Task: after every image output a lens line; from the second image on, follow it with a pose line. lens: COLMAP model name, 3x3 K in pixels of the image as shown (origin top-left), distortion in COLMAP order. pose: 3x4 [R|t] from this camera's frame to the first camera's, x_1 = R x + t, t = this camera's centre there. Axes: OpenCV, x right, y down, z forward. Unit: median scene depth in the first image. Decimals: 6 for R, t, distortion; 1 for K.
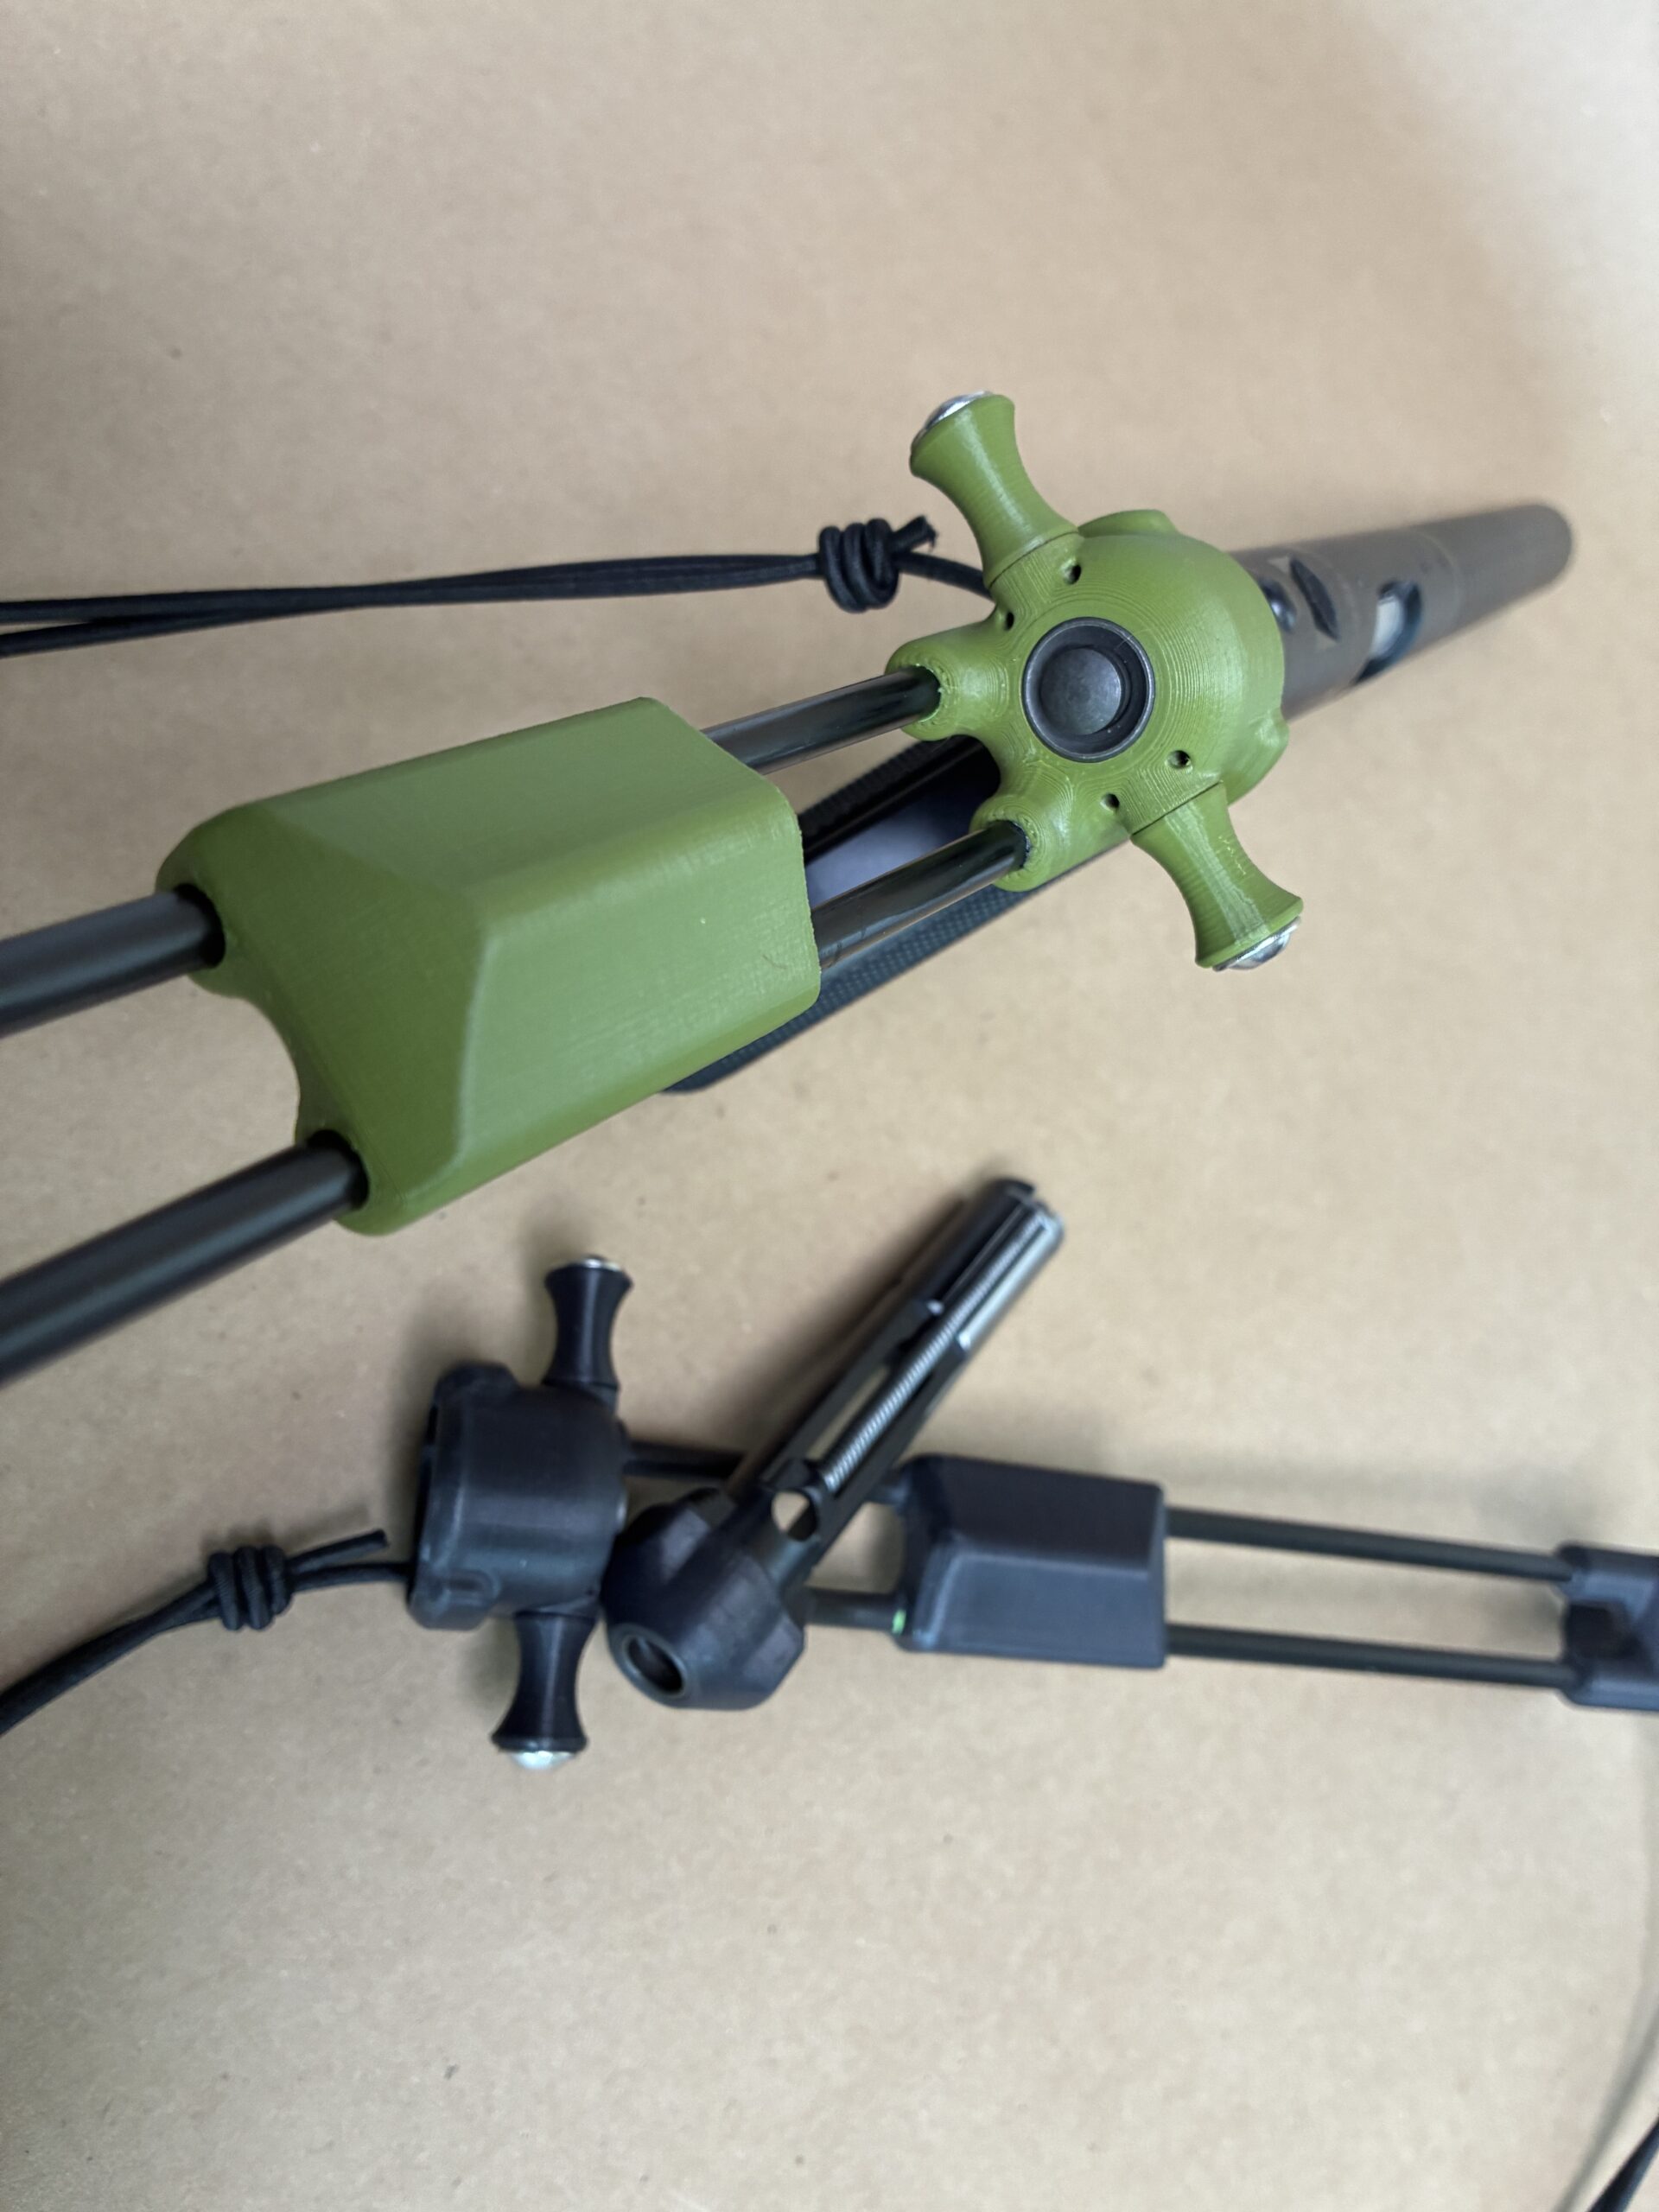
lens RADIAL K [[1729.3, 0, 828.7], [0, 1729.3, 1087.4], [0, 0, 1]] dist [0.043302, -0.079595]
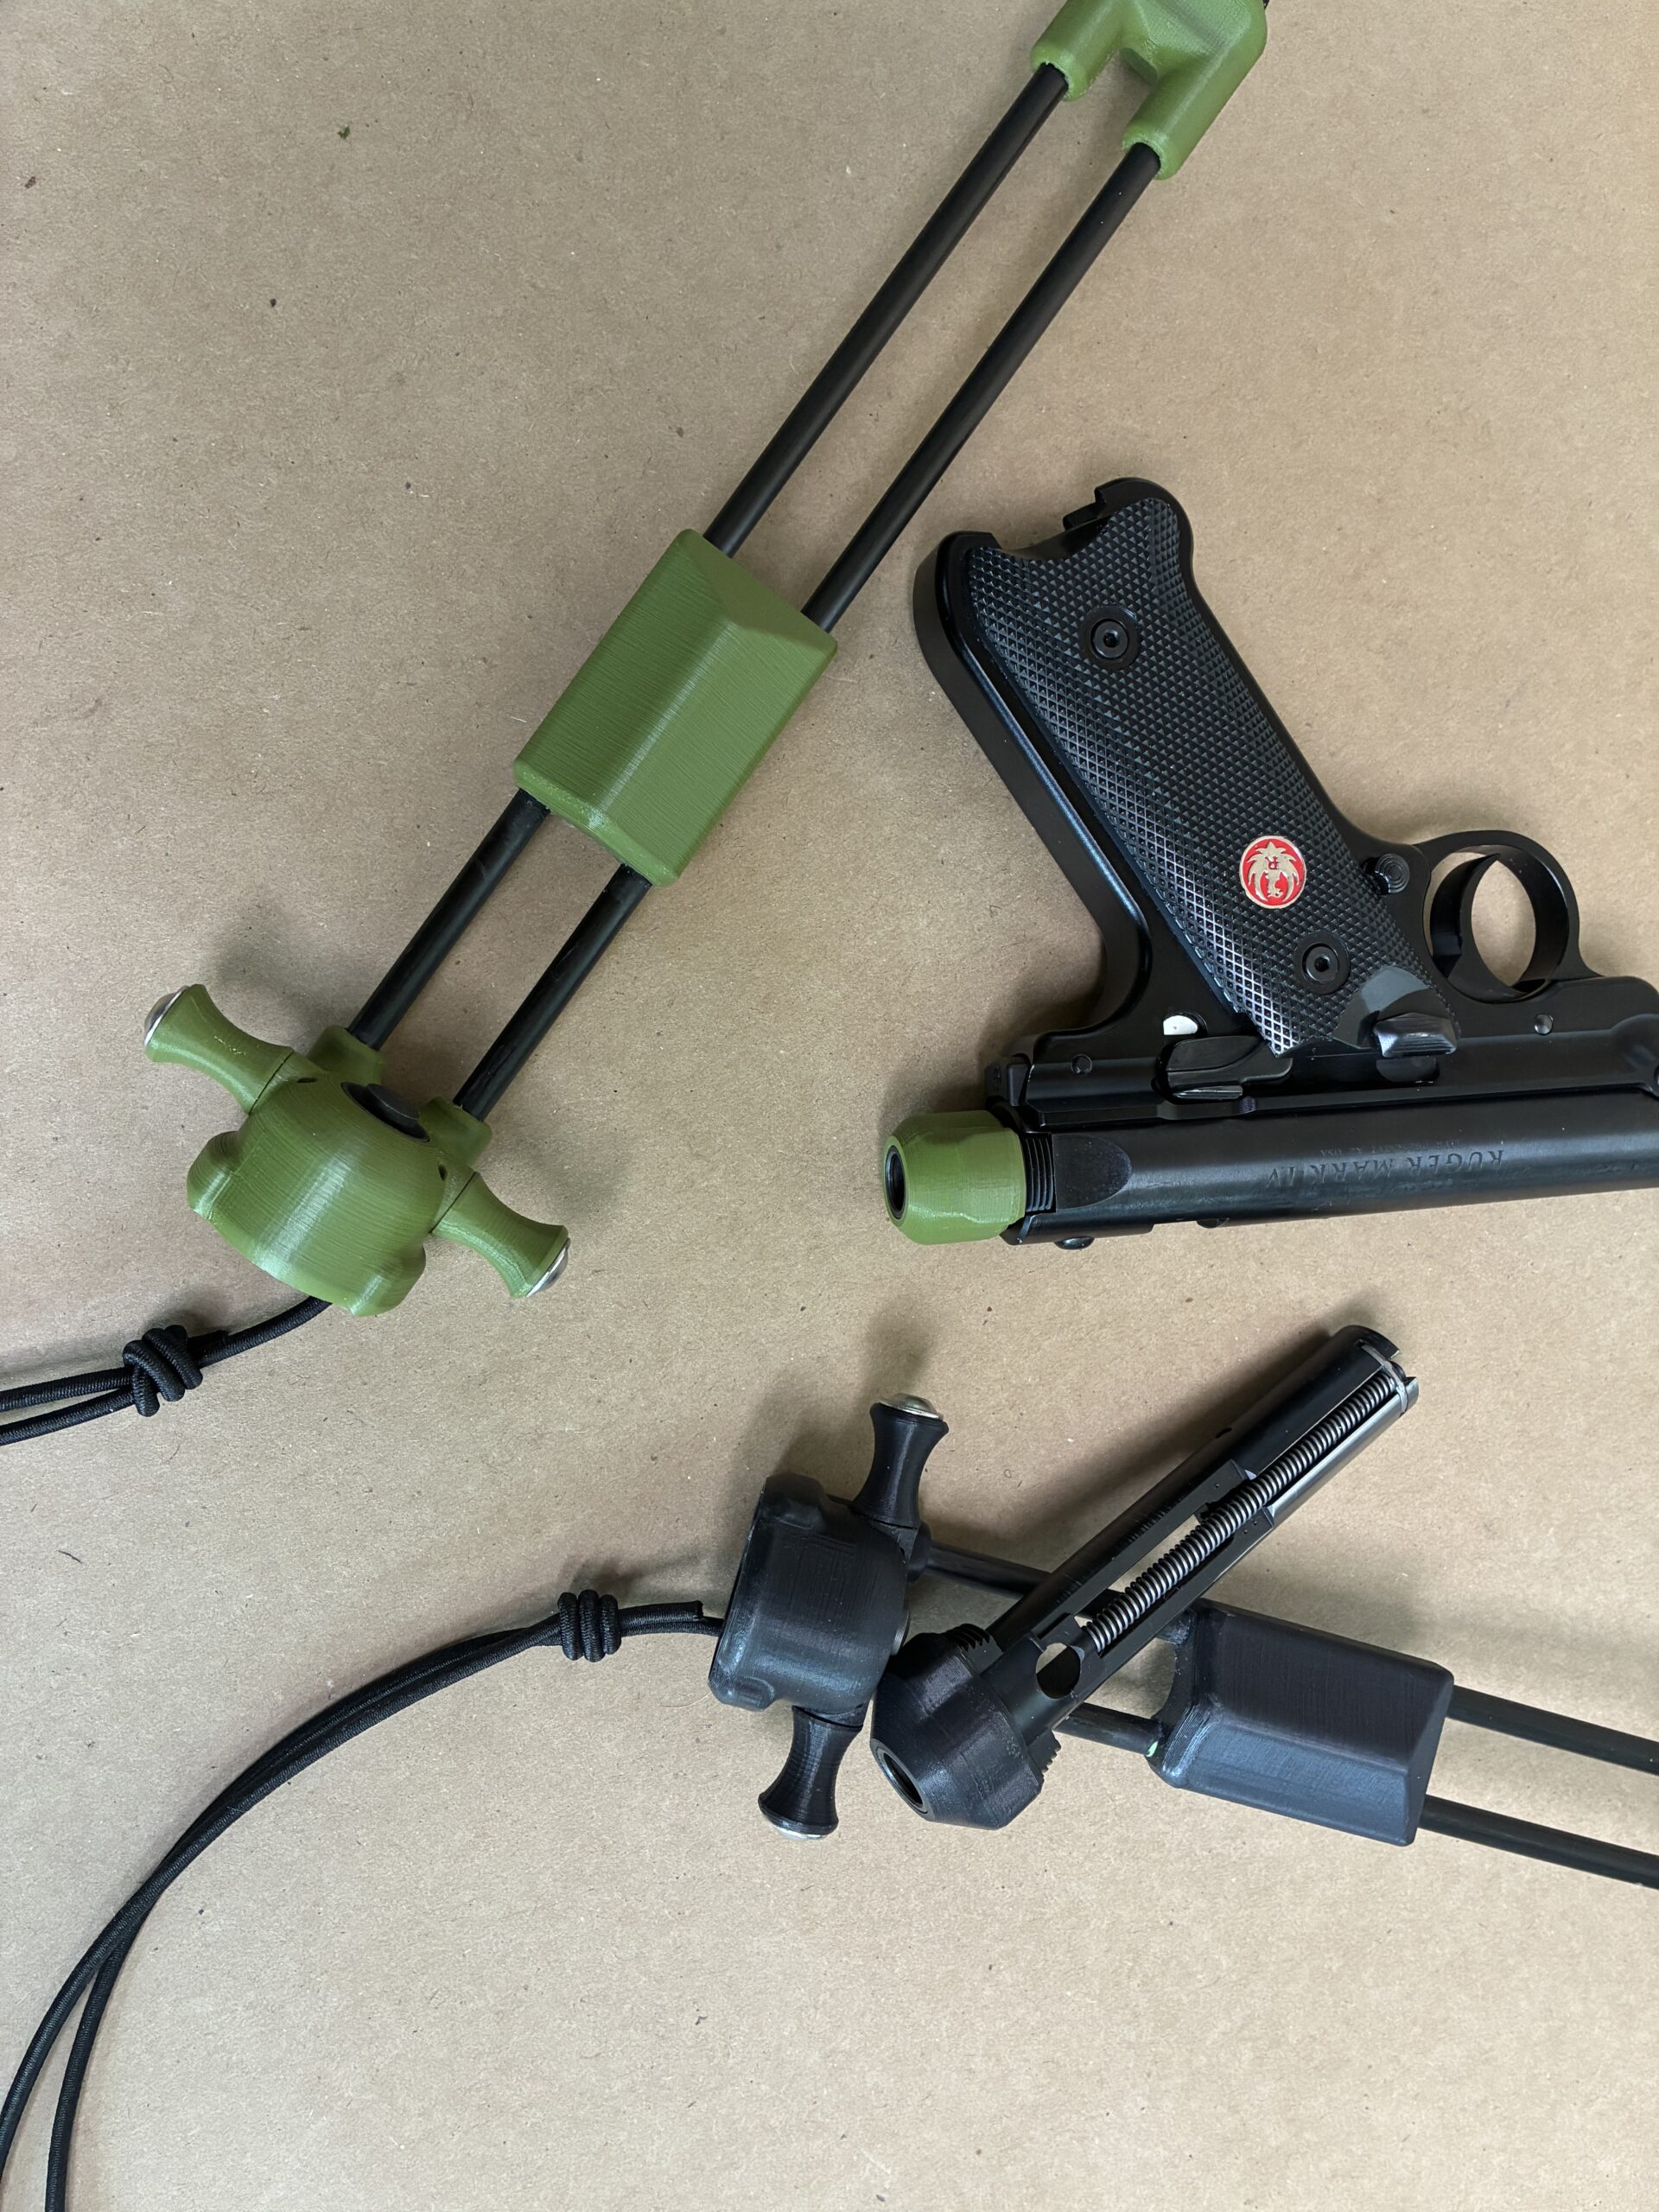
lens RADIAL K [[1682.1, 0, 829.5], [0, 1682.1, 1106.0], [0, 0, 1]] dist [0.051427, -0.072332]
pose [[0.938176, 0.191483, -0.288374, 0.083636], [-0.124873, 0.964189, 0.233978, -0.321398], [0.322850, -0.183503, 0.928491, 0.026770]]
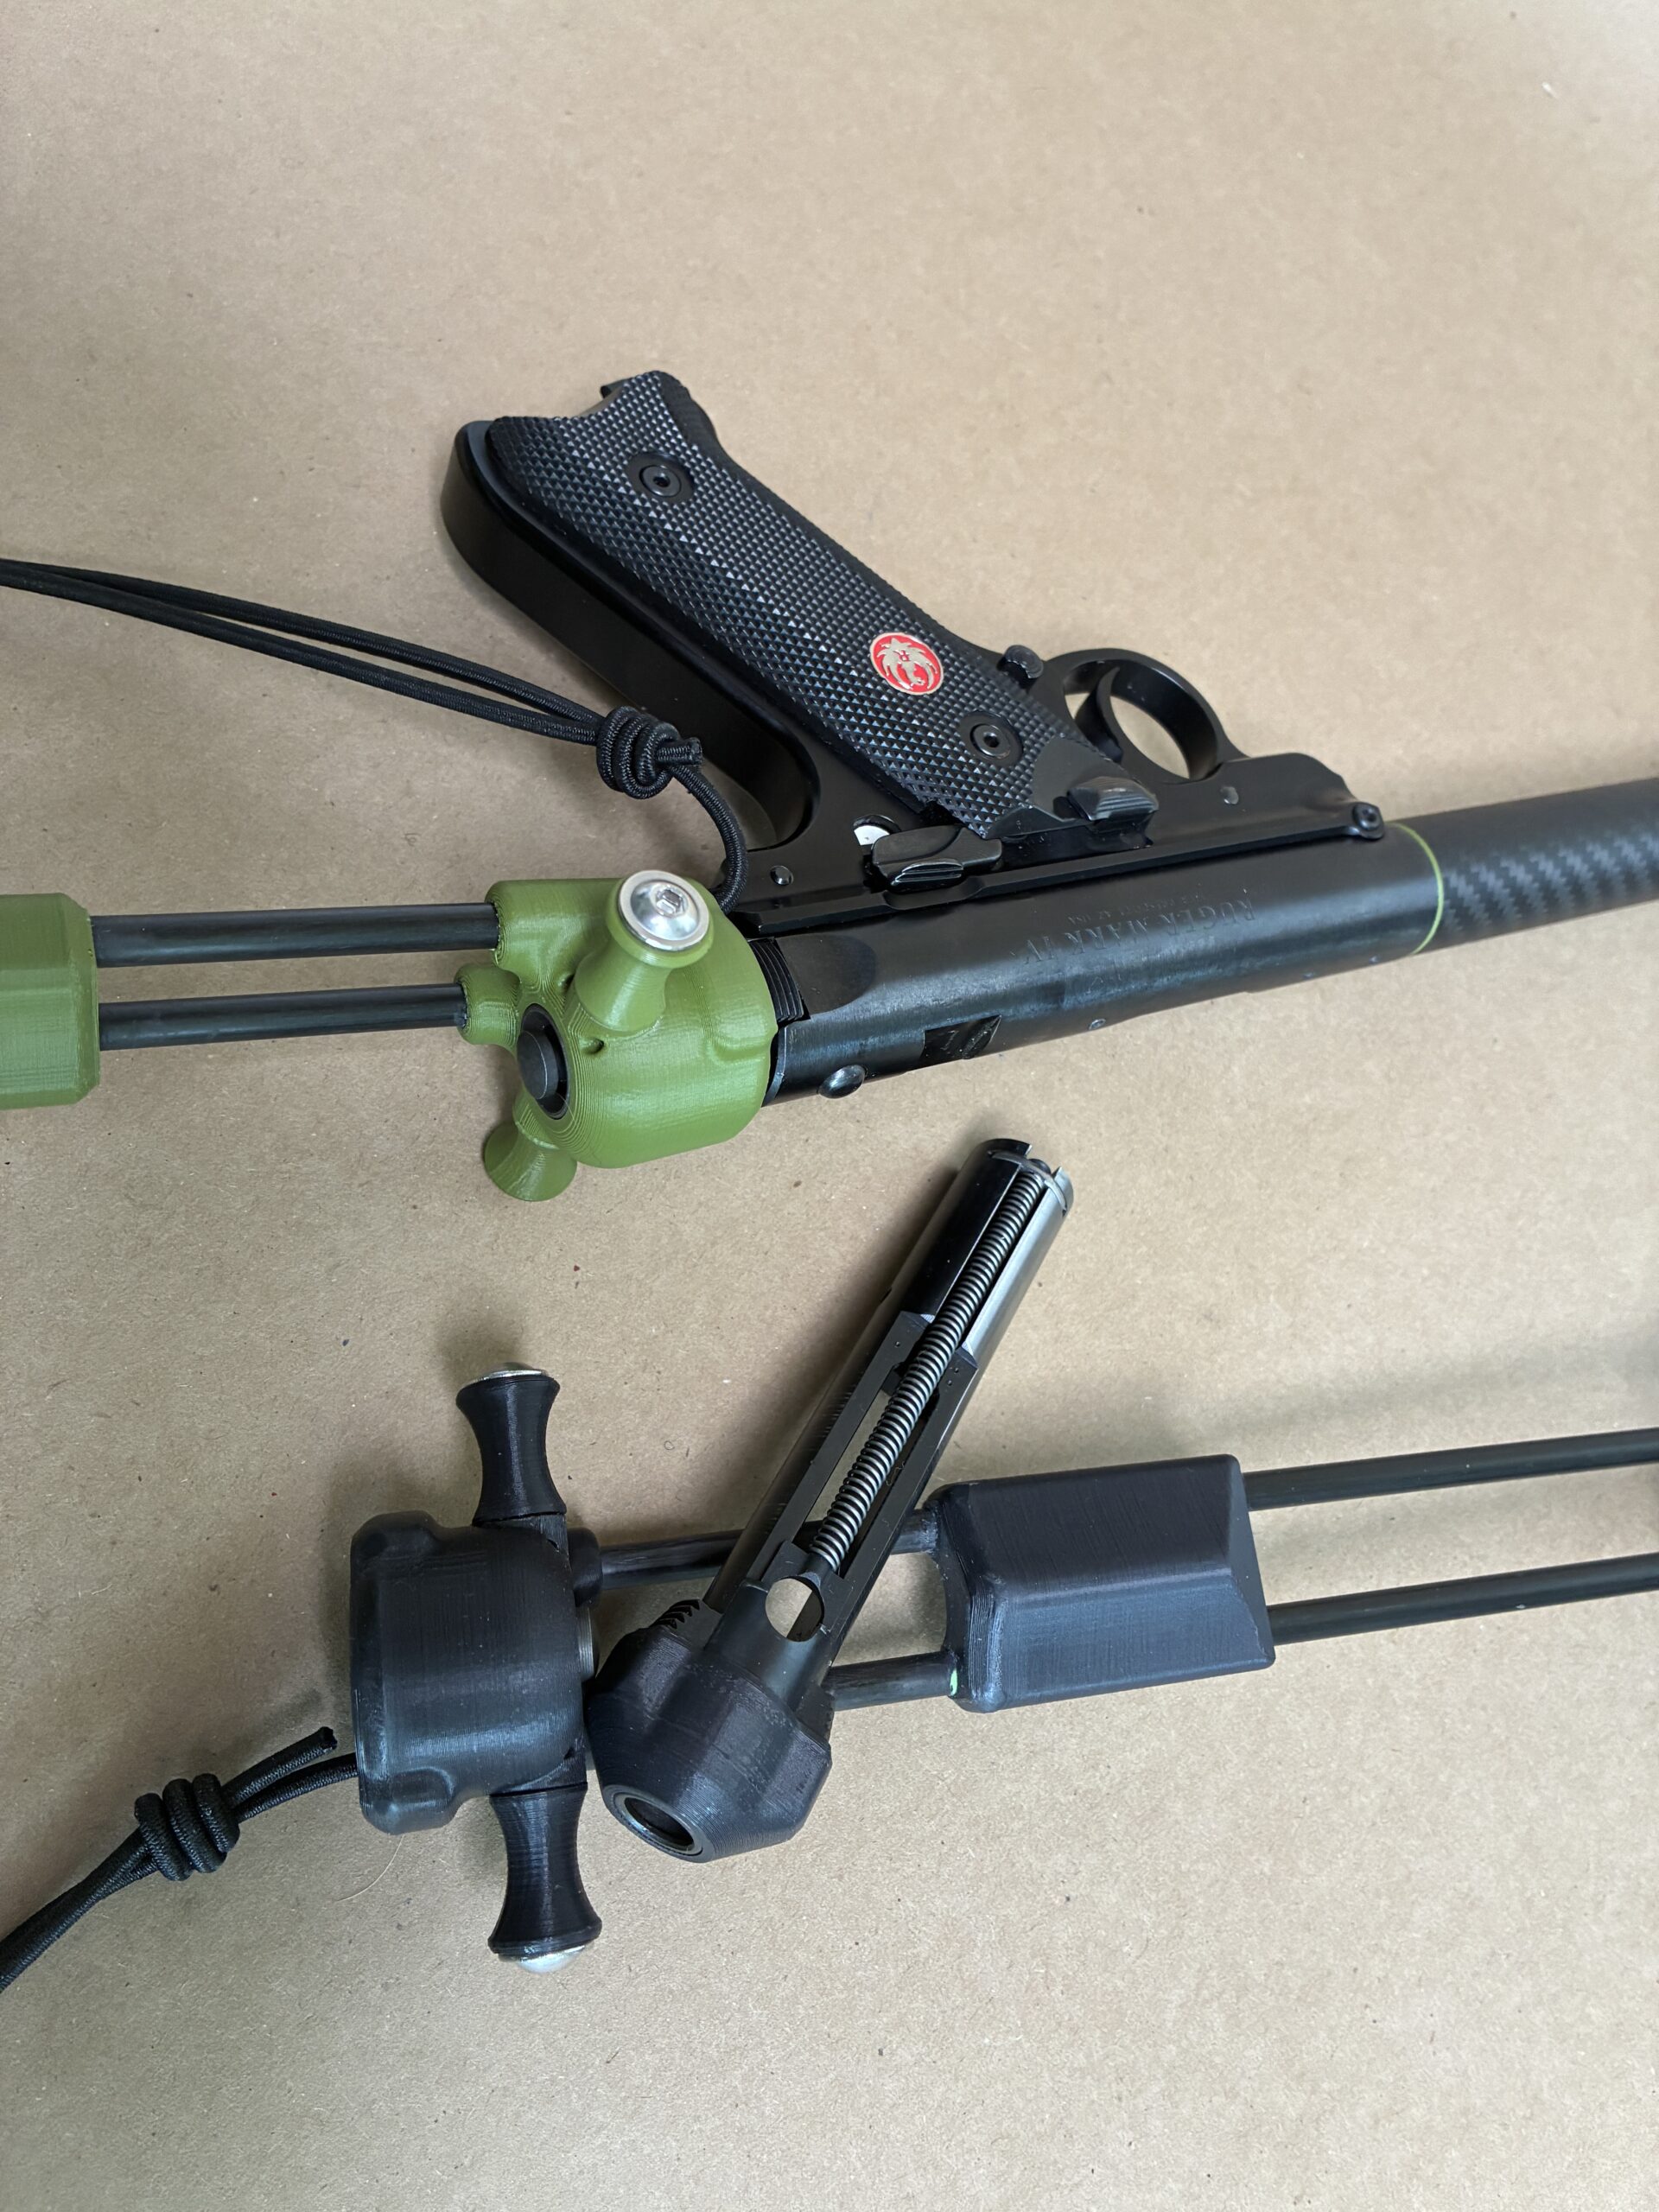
lens RADIAL K [[1729.3, 0, 828.7], [0, 1729.3, 1087.4], [0, 0, 1]] dist [0.043302, -0.079595]
pose [[0.973638, -0.214004, -0.078936, 0.118684], [0.218535, 0.974334, 0.054005, -0.048288], [0.065353, -0.069832, 0.995416, 0.154506]]
